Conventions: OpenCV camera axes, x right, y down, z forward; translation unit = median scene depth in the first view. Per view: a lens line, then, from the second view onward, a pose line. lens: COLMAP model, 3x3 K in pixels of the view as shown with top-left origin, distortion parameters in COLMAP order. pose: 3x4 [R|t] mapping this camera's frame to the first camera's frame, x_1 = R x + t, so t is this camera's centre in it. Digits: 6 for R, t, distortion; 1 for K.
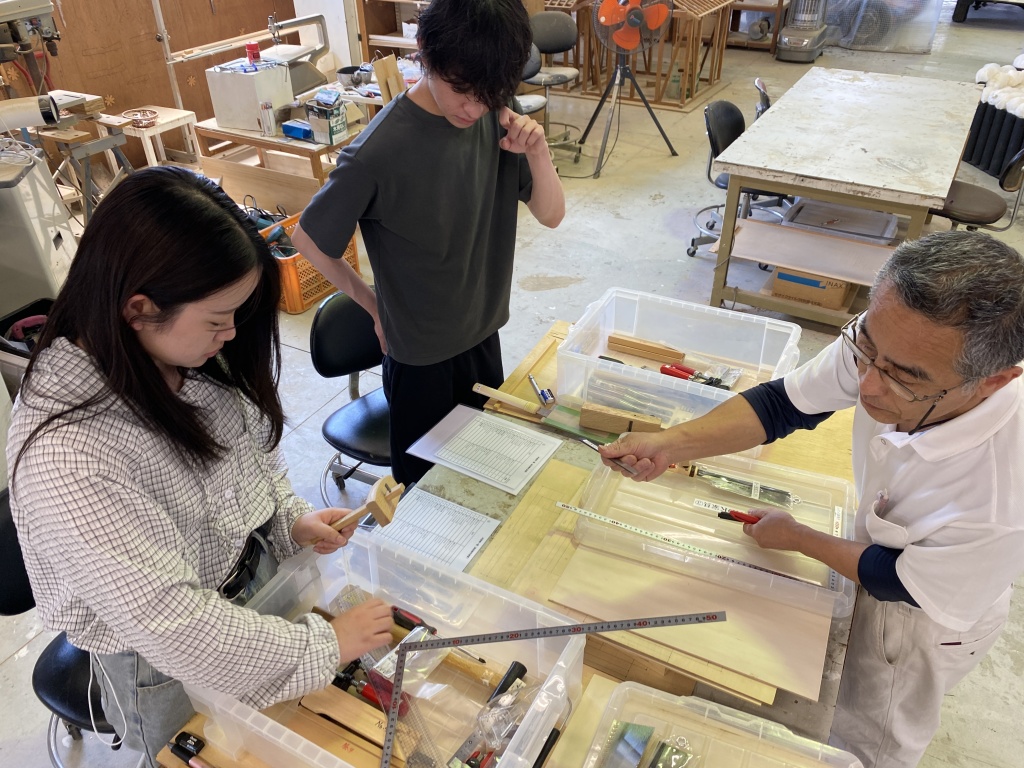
lens RADIAL K [[779.2, 0, 512.0], [0, 779.2, 384.0], [0, 0, 1]] dist [-0.009384, -0.002454]
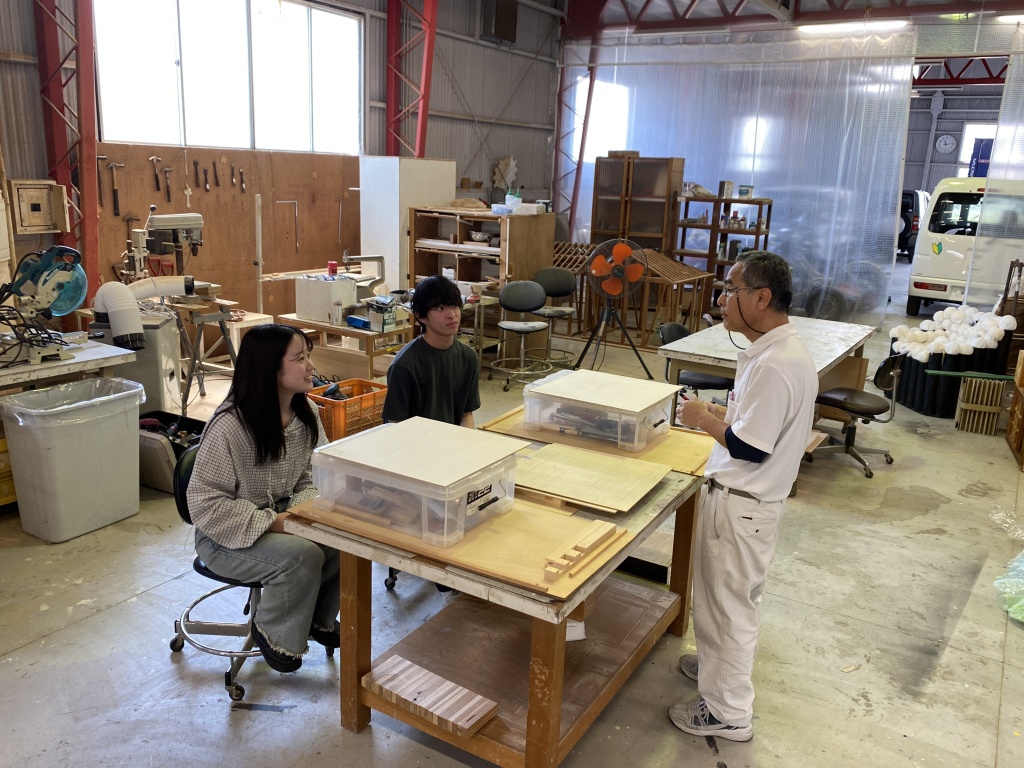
lens RADIAL K [[861.3, 0, 512.0], [0, 861.3, 384.0], [0, 0, 1]] dist [0.009563, -0.009219]
pose [[0.996730, 0.075636, -0.028447, 0.037449], [-0.080802, 0.928384, -0.362731, 0.284088], [-0.001026, 0.363844, 0.931459, -0.335557]]
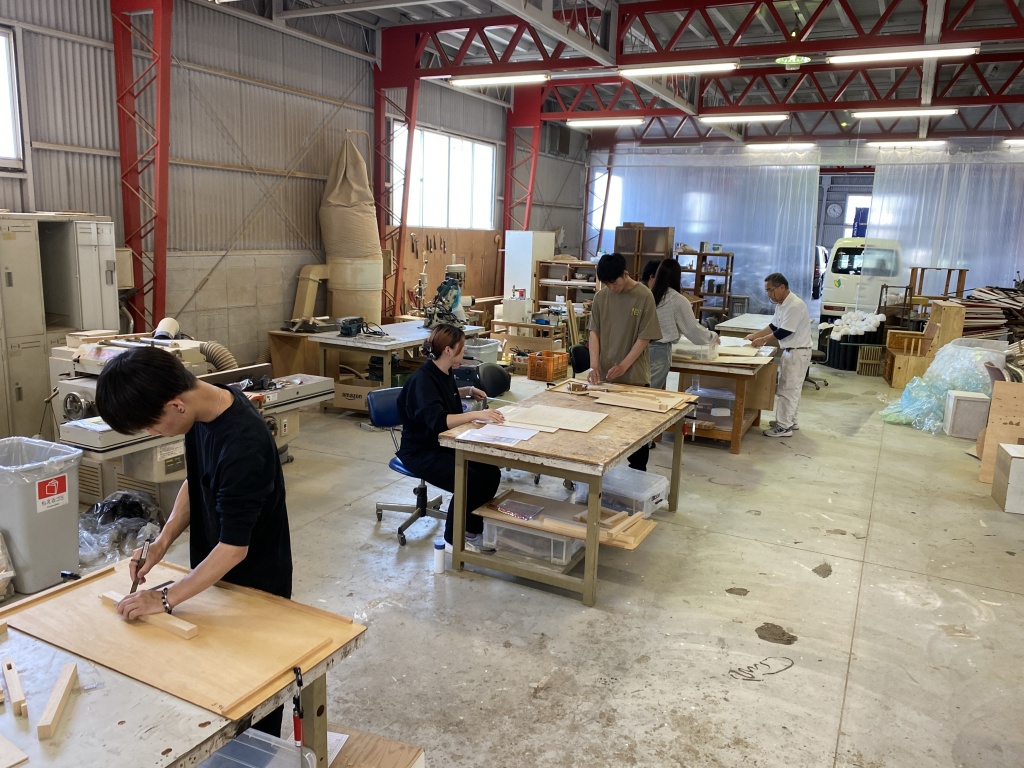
lens RADIAL K [[779.2, 0, 512.0], [0, 779.2, 384.0], [0, 0, 1]] dist [-0.009384, -0.002454]
pose [[0.998079, 0.050133, 0.036394, -0.442463], [-0.030775, 0.911088, -0.411061, 0.856867], [-0.053766, 0.409152, 0.910881, -1.140364]]
